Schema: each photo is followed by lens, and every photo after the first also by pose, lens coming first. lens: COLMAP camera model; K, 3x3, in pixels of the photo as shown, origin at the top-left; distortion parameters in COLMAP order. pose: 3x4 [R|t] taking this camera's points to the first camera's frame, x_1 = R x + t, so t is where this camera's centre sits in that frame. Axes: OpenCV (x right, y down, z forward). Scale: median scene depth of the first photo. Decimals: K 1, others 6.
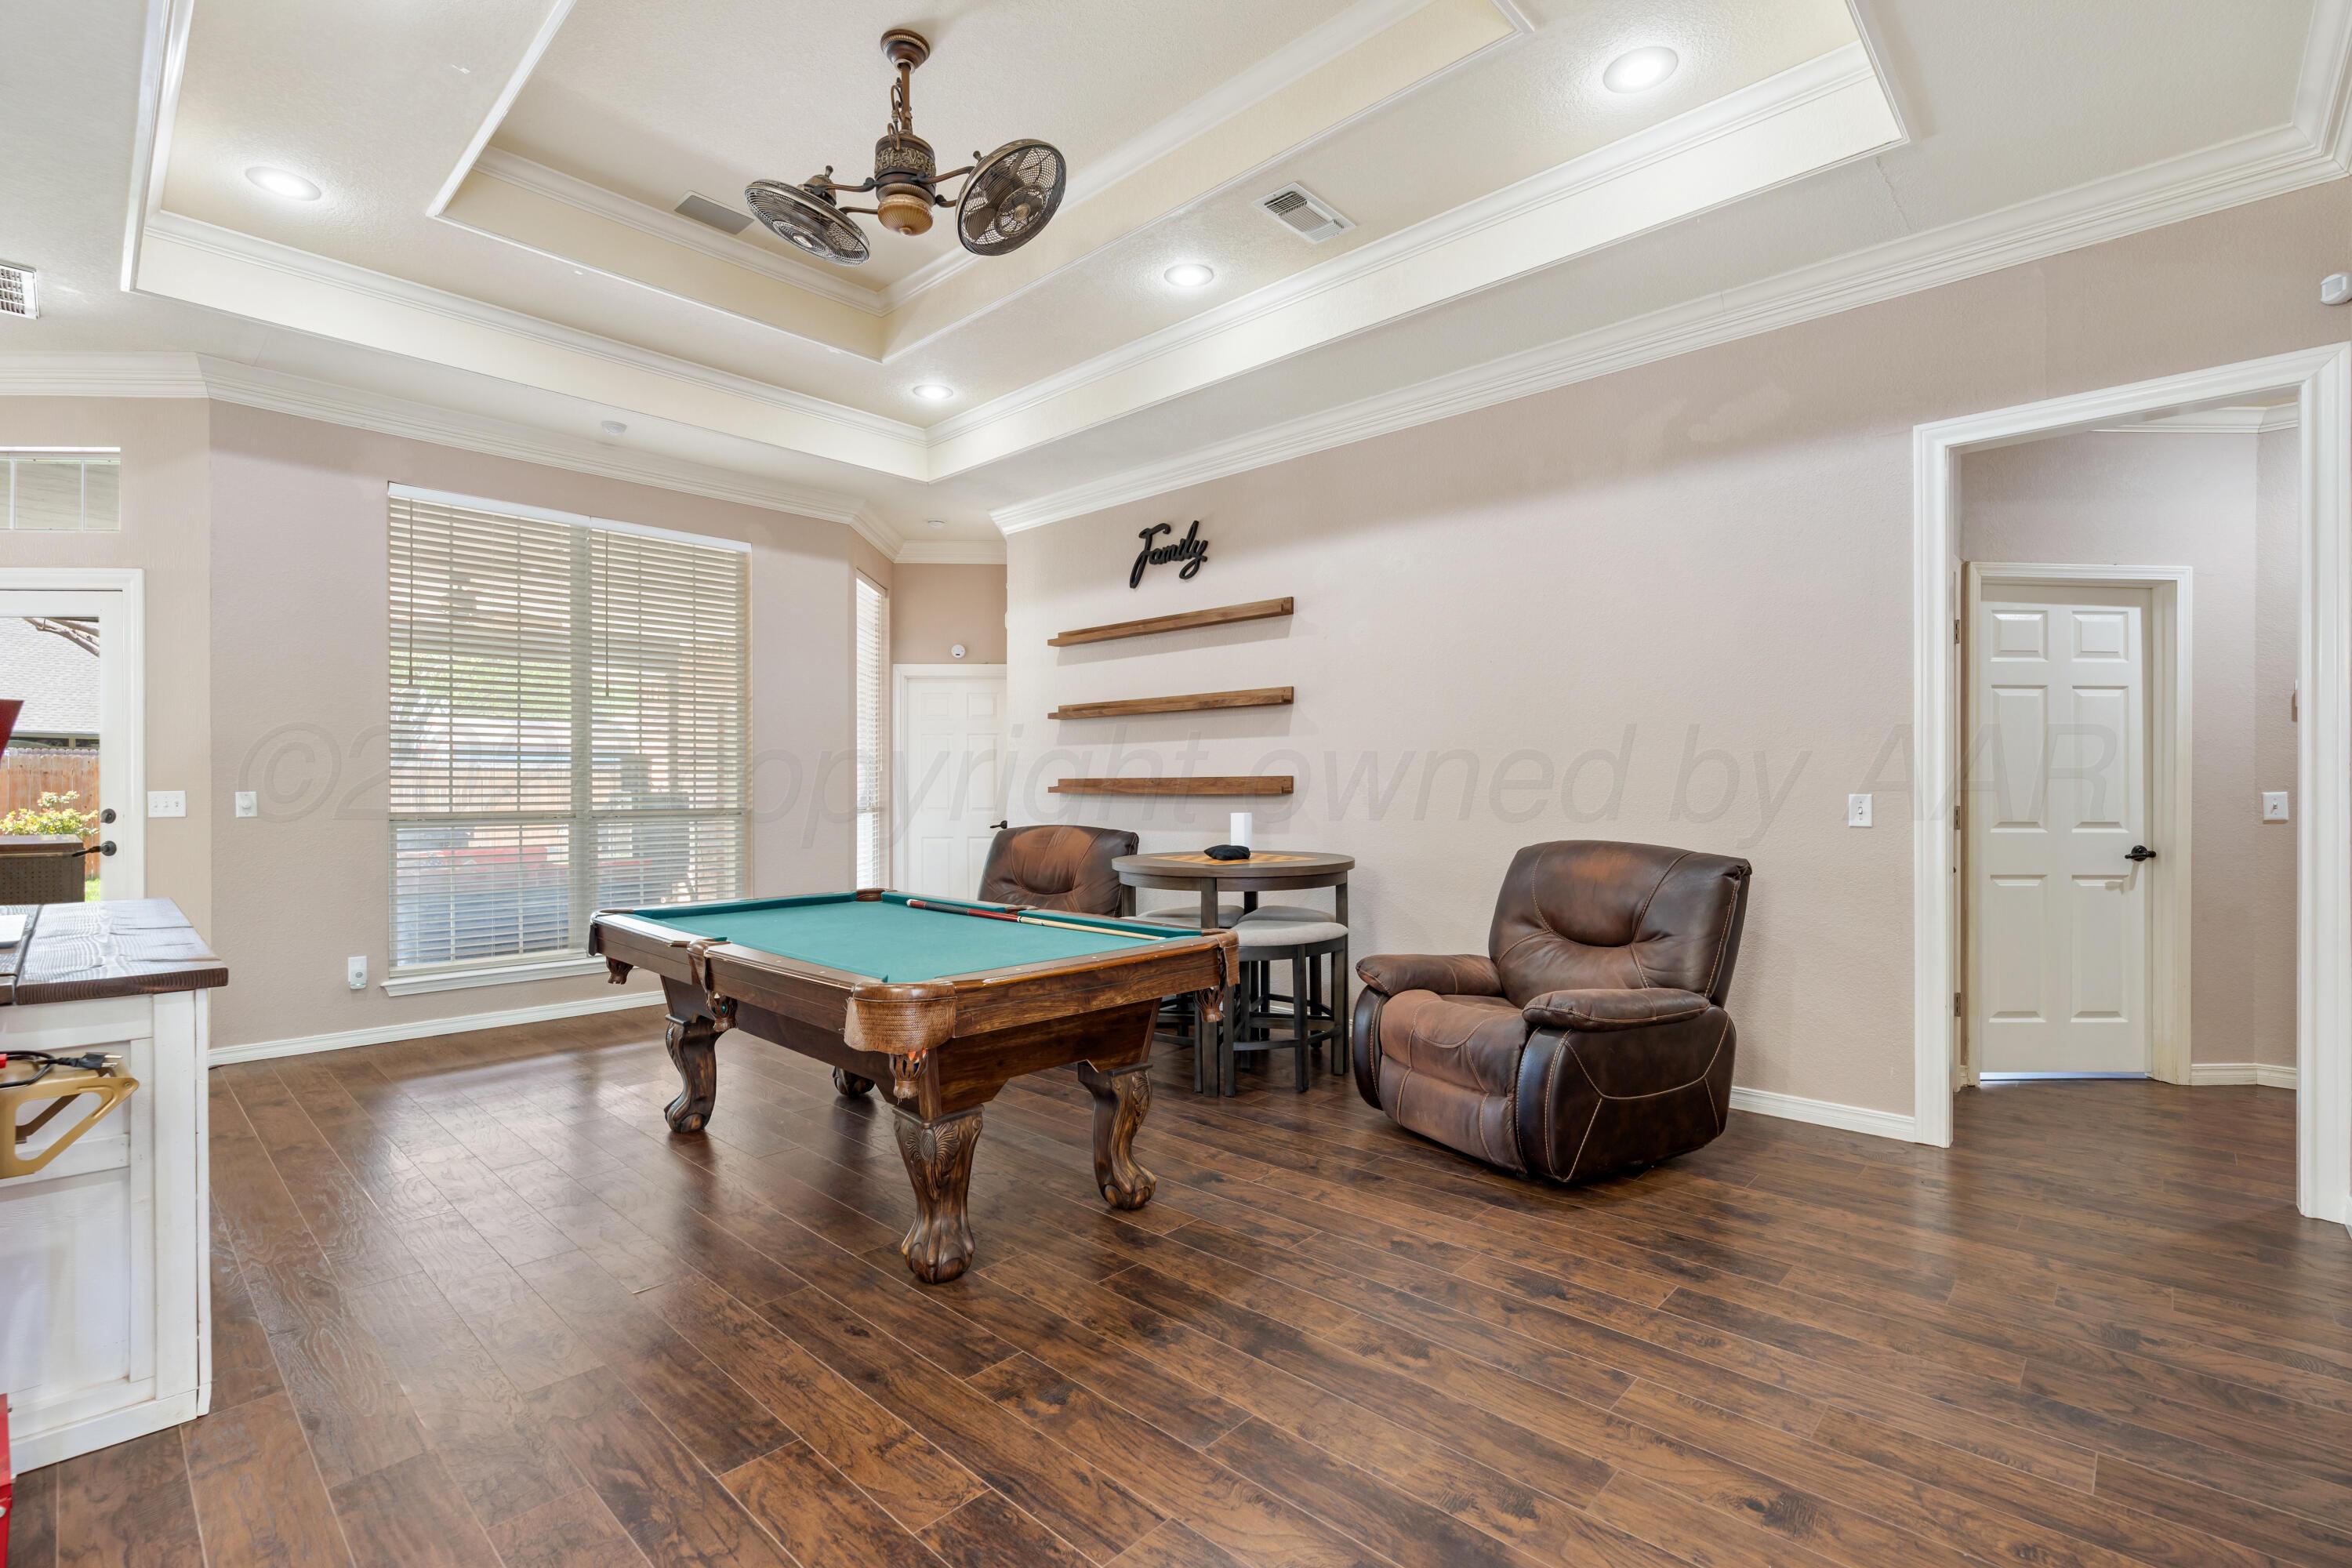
lens RADIAL K [[1064.8, 0, 1172.1], [0, 1064.8, 789.5], [0, 0, 1]] dist [-0.008250, 0.001970]
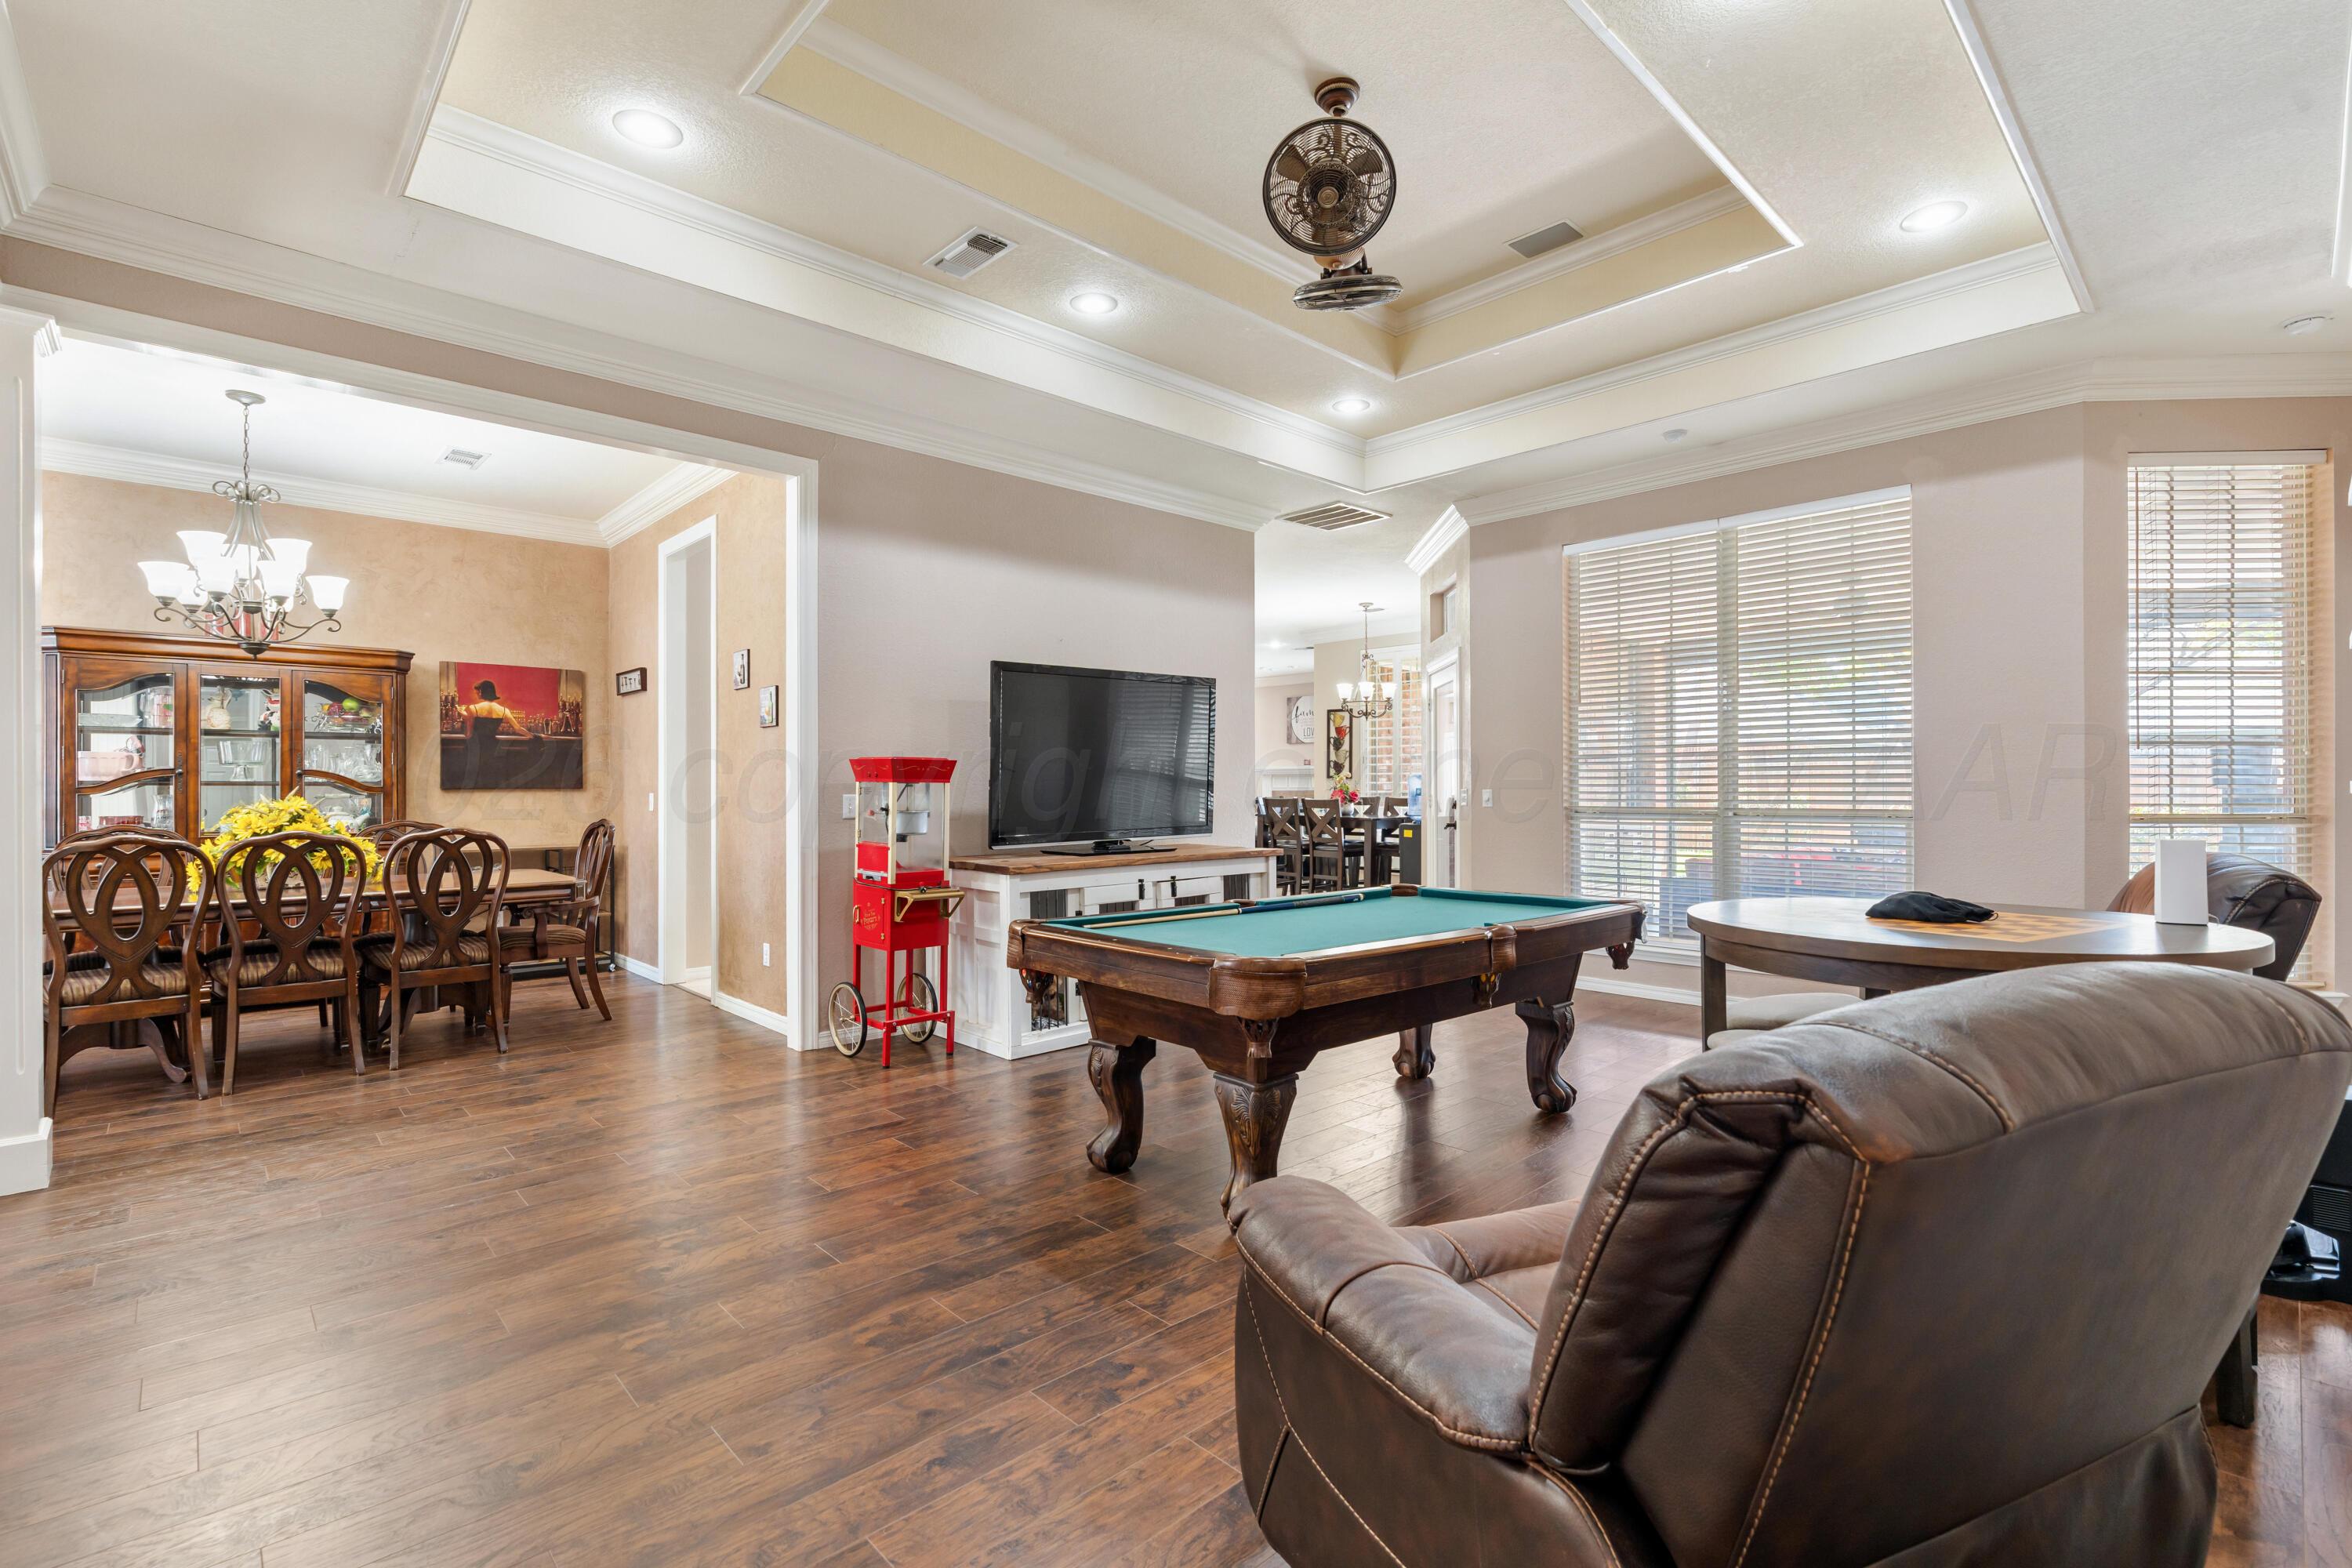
lens RADIAL K [[1064.8, 0, 1172.1], [0, 1064.8, 784.0], [0, 0, 1]] dist [-0.008250, 0.001970]
pose [[-0.070742, -0.003971, -0.997487, 1.115178], [0.003003, 0.999987, -0.004194, -0.000723], [0.997490, -0.003292, -0.070729, 1.226045]]
